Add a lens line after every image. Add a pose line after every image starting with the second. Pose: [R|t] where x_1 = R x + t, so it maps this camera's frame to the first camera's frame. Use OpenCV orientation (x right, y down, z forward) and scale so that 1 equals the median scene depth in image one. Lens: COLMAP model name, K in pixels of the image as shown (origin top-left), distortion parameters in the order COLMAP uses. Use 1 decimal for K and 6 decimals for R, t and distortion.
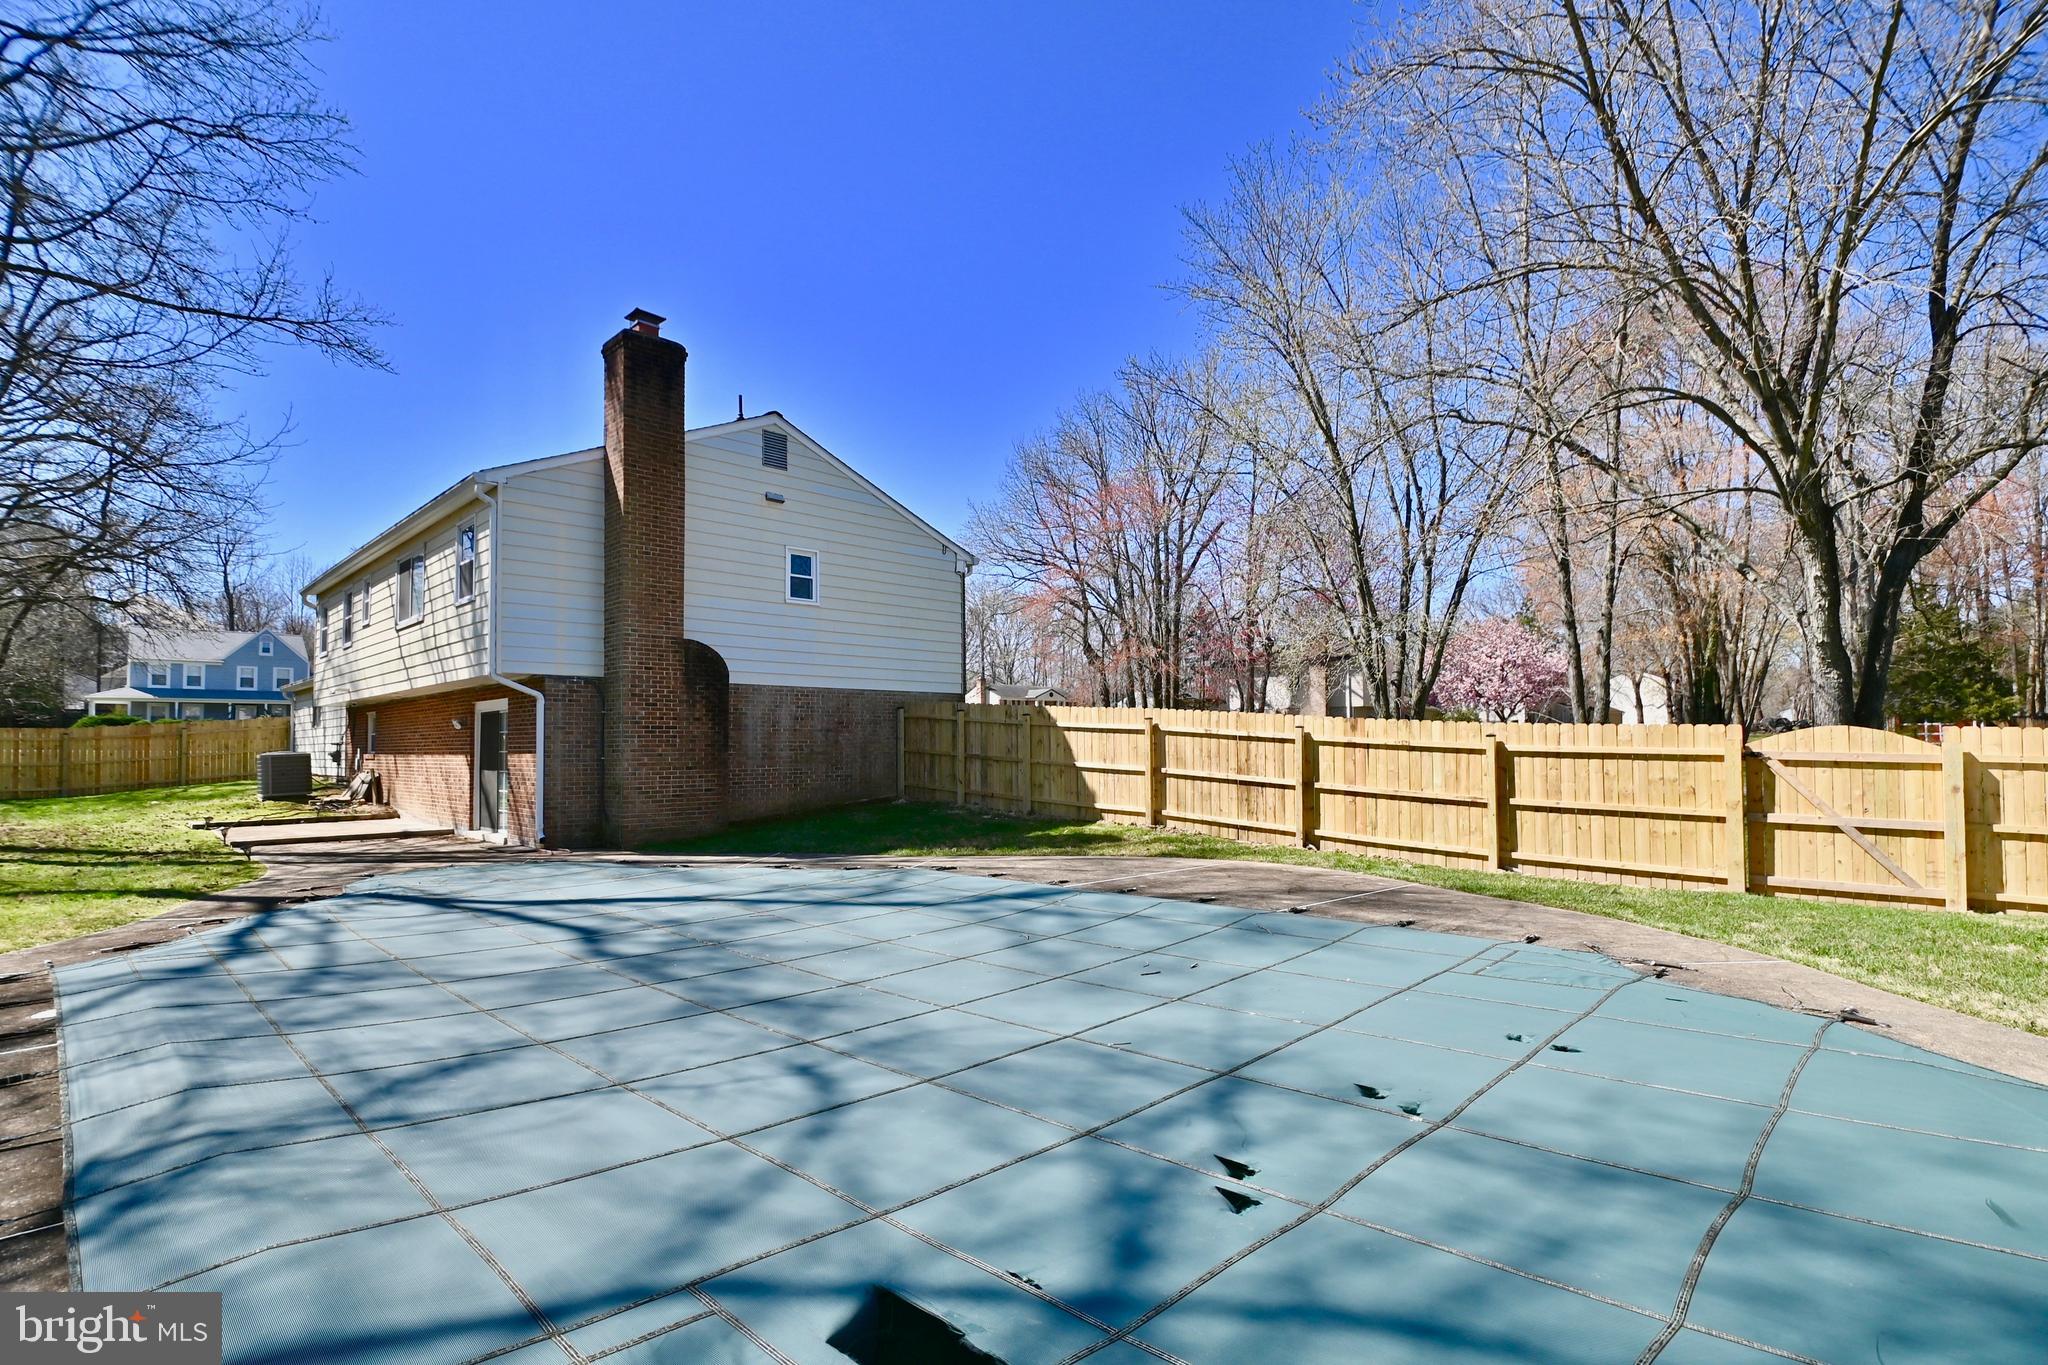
lens RADIAL K [[975.3, 0, 1031.3], [0, 975.3, 722.5], [0, 0, 1]] dist [0.000679, 0.000114]
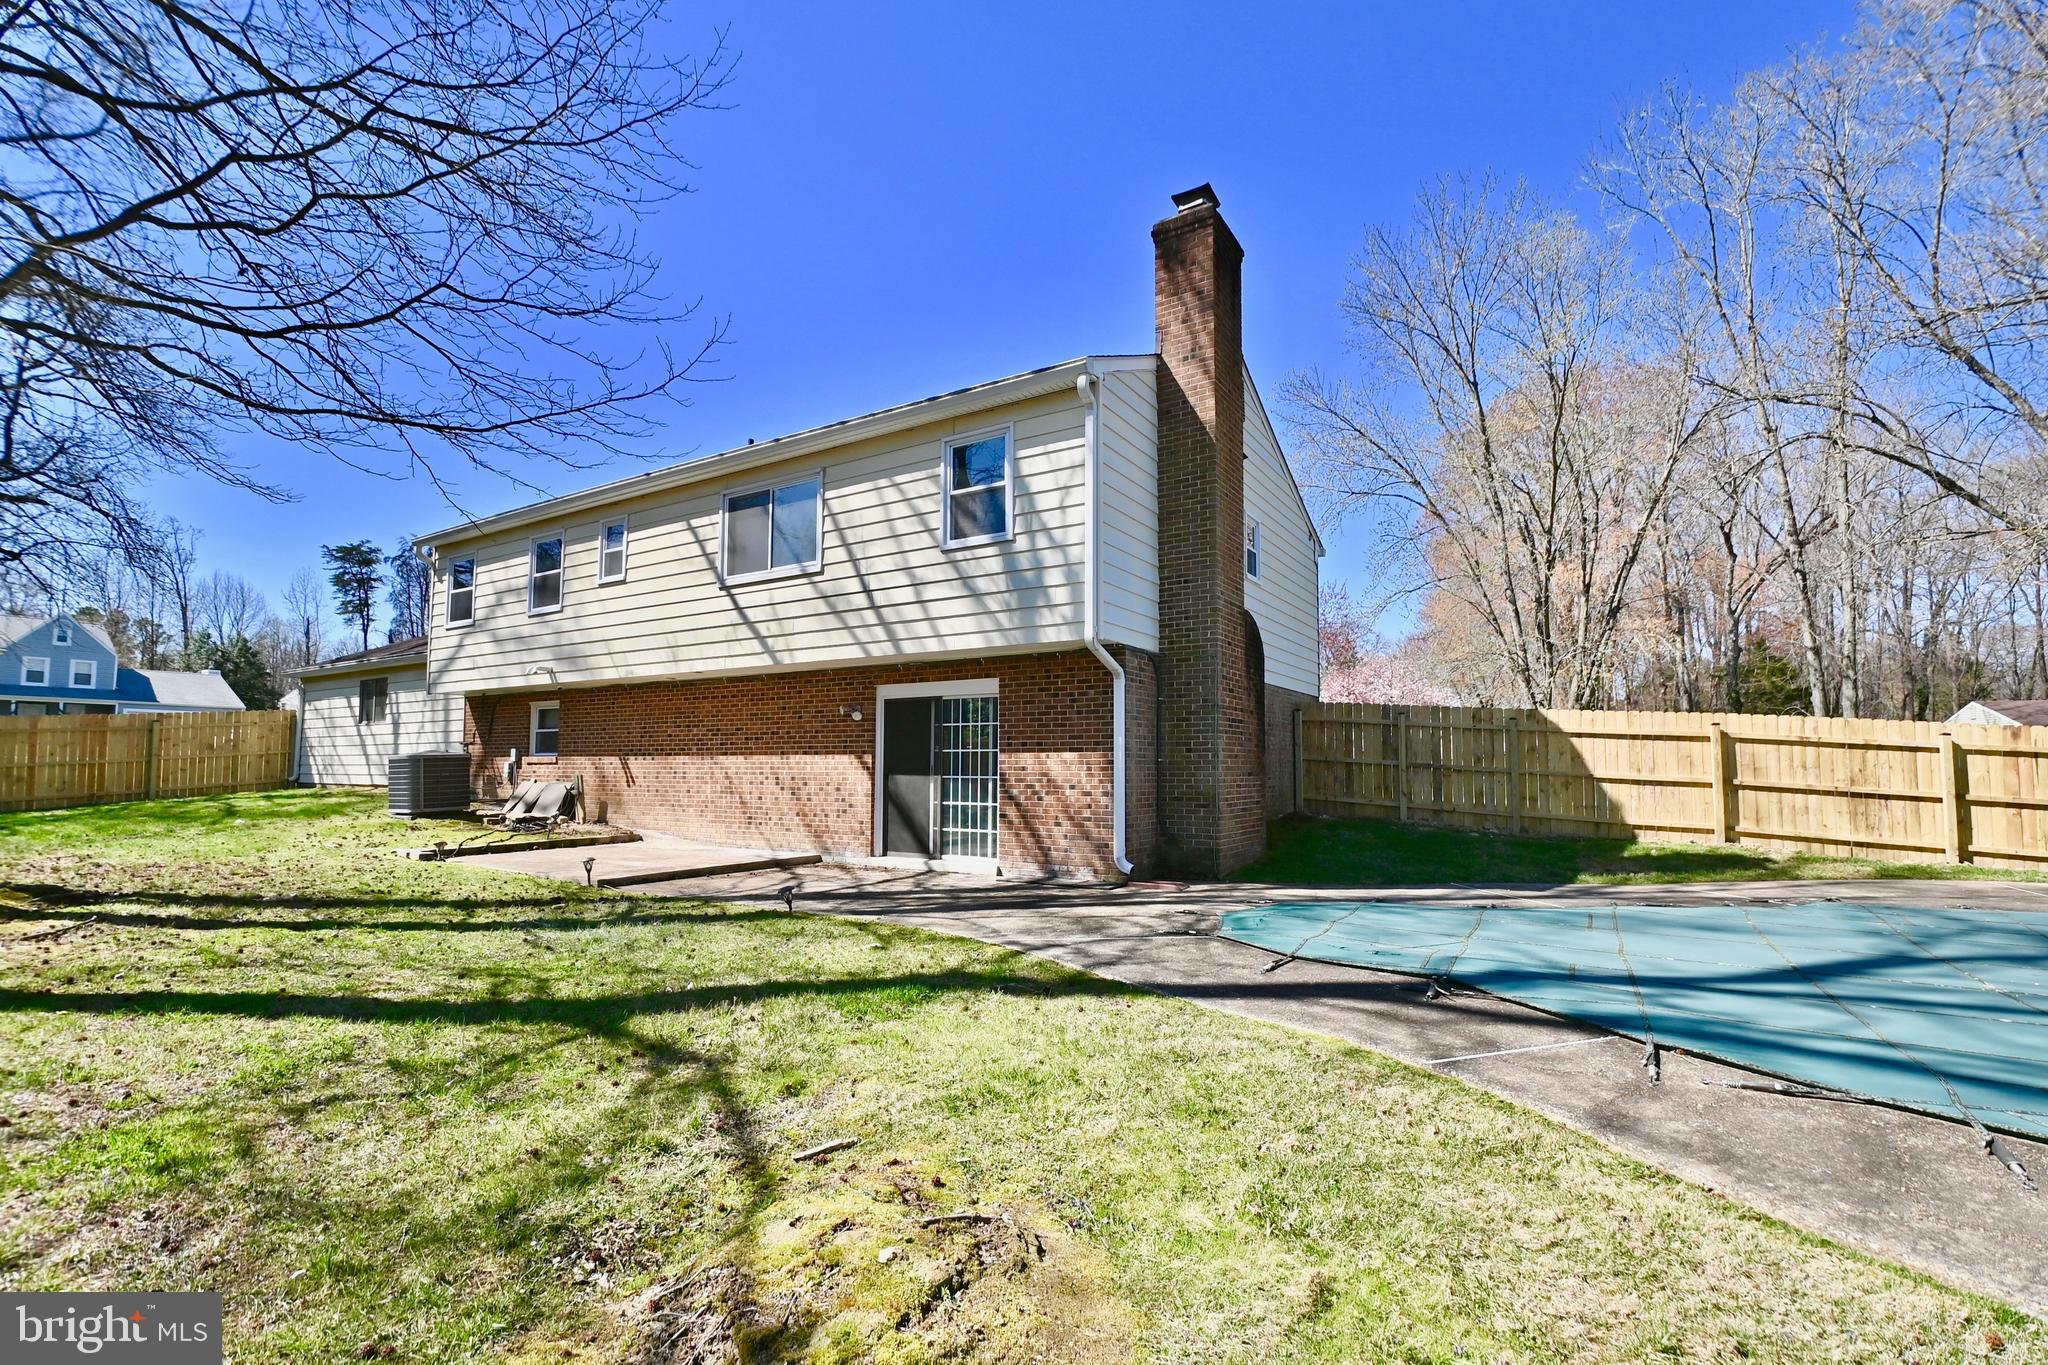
lens RADIAL K [[892.2, 0, 1035.3], [0, 892.2, 711.9], [0, 0, 1]] dist [0.009413, -0.019295]
pose [[0.972310, 0.025399, 0.232312, -0.639114], [-0.016372, 0.999037, -0.040703, 0.026705], [-0.233122, 0.035772, 0.971789, 0.322719]]
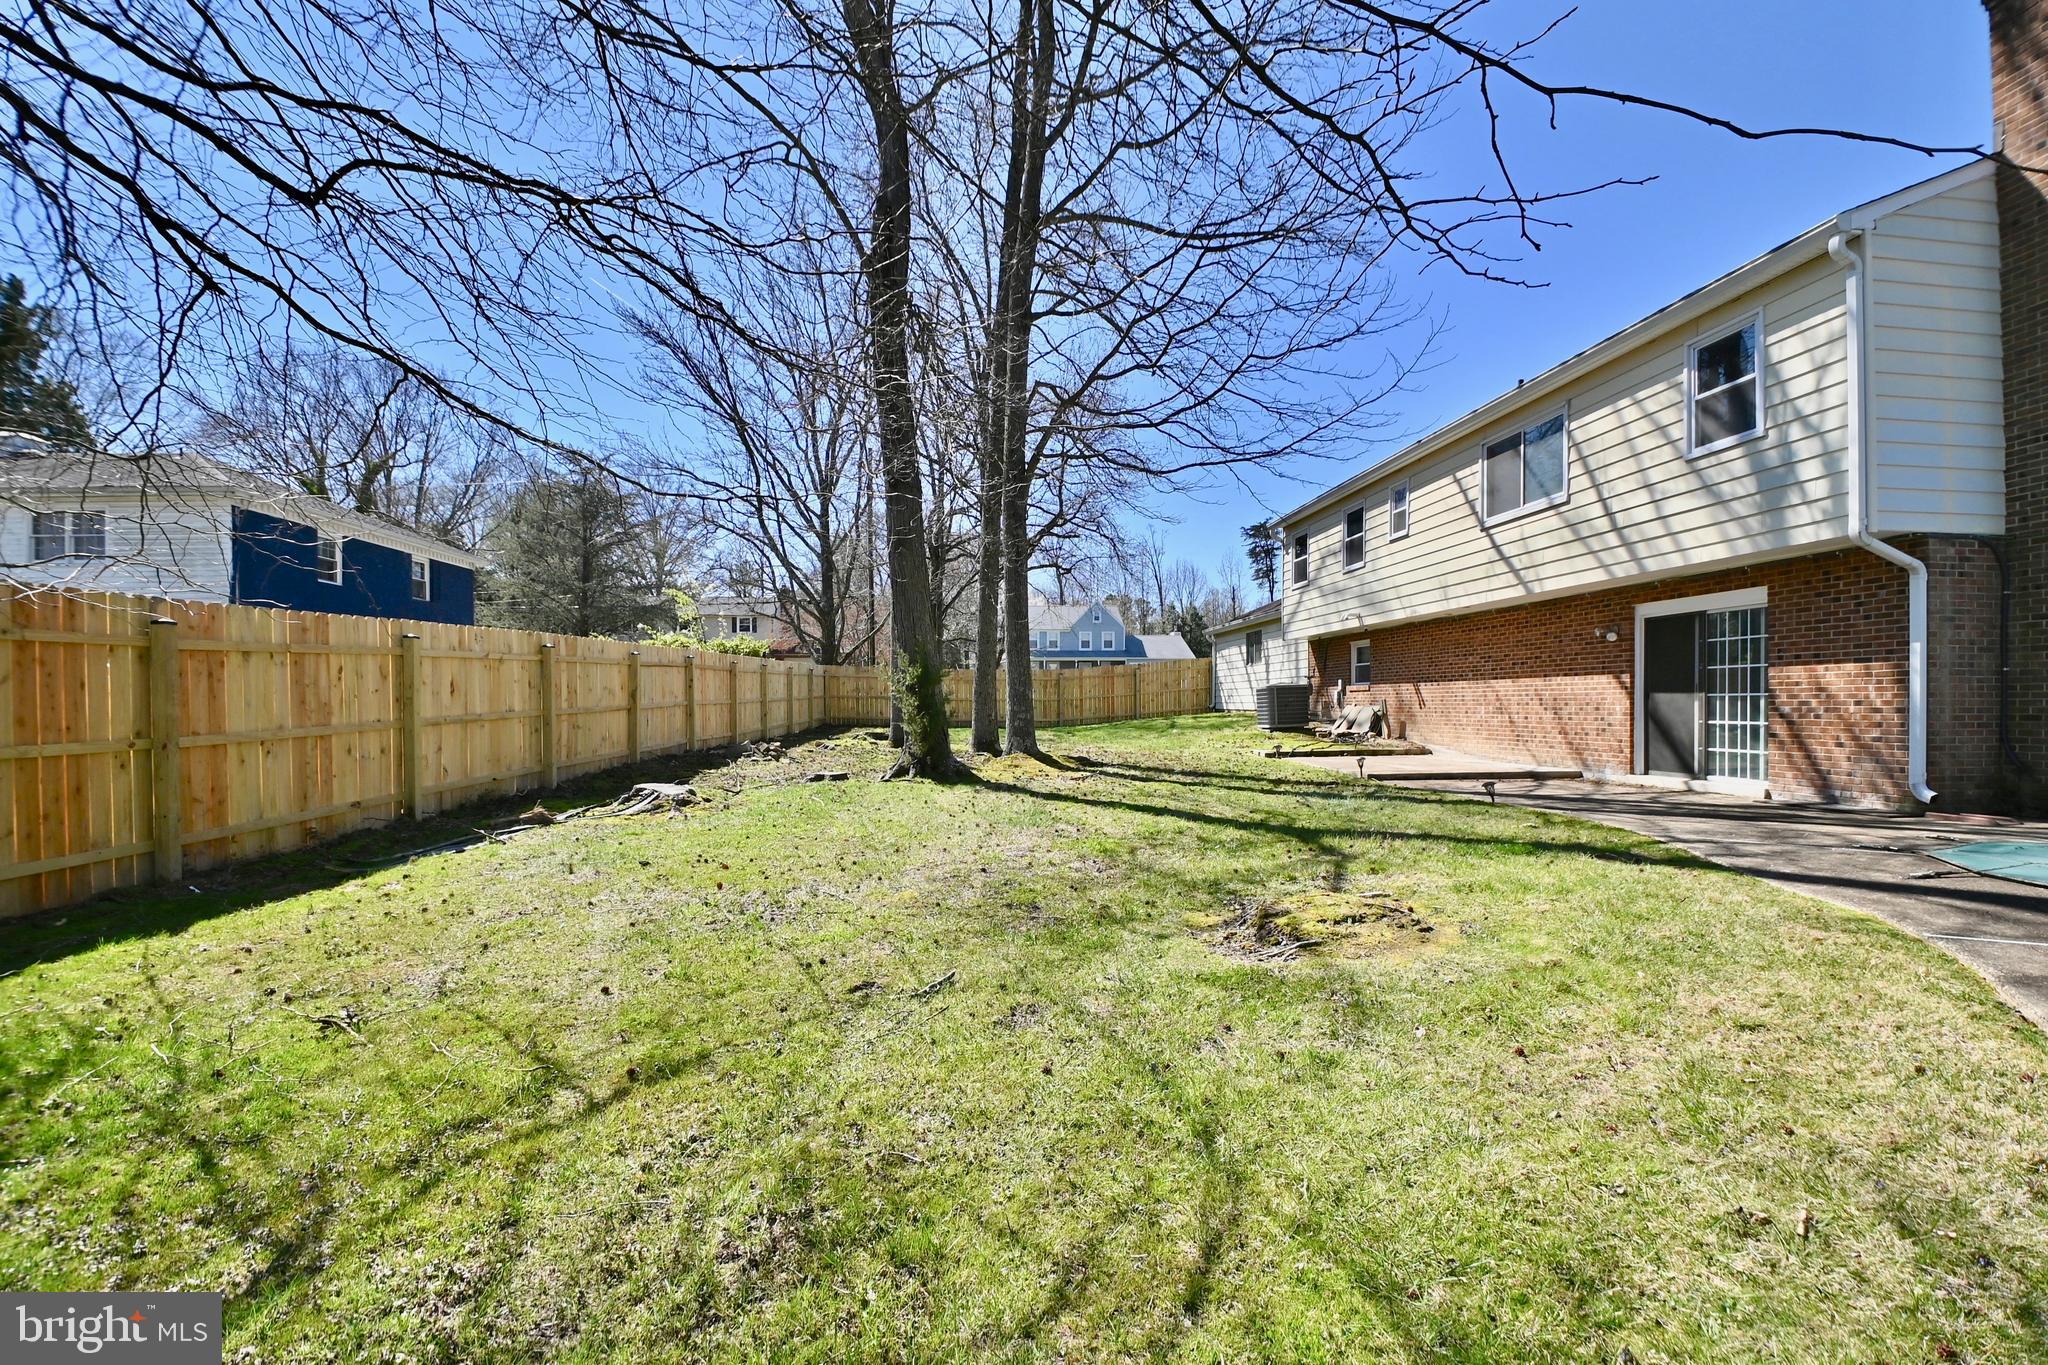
lens RADIAL K [[892.2, 0, 1035.3], [0, 892.2, 711.9], [0, 0, 1]] dist [0.009413, -0.019295]
pose [[0.778364, 0.012042, -0.627697, -0.520815], [0.011648, 0.999367, 0.033616, 0.034582], [0.627705, -0.033477, 0.777731, 0.185482]]
